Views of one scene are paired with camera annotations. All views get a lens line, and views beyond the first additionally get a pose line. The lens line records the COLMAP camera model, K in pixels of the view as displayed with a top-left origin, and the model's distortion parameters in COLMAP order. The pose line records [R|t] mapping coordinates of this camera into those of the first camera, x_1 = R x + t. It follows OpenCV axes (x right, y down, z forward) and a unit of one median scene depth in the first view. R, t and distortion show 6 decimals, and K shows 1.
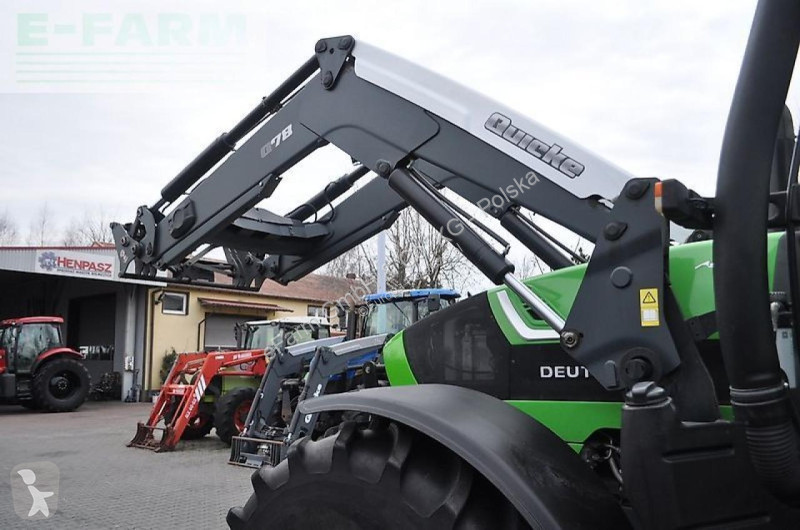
lens RADIAL K [[630.7, 0, 408.0], [0, 630.7, 284.5], [0, 0, 1]] dist [-0.077860, -0.001774]
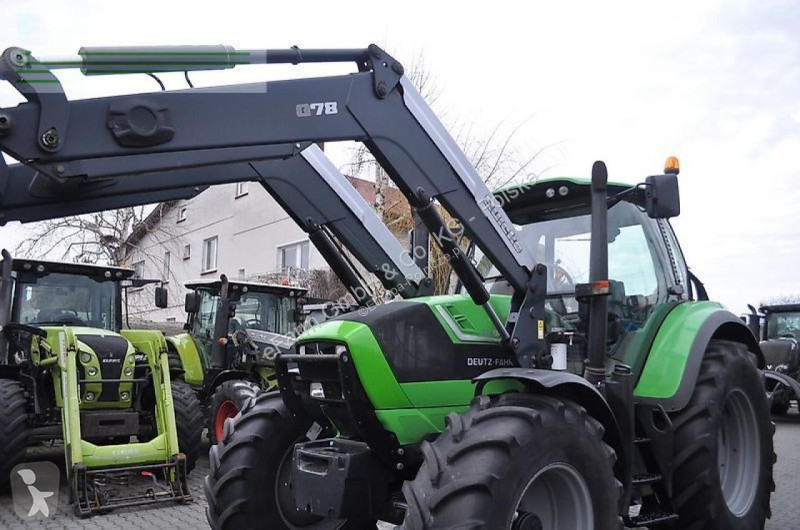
lens RADIAL K [[630.7, 0, 408.0], [0, 630.7, 284.5], [0, 0, 1]] dist [-0.077860, -0.001774]
pose [[0.137592, 0.118208, 0.983410, -1.199731], [-0.132569, 0.986118, -0.099985, 0.108545], [-0.981577, -0.116612, 0.151352, 0.800951]]
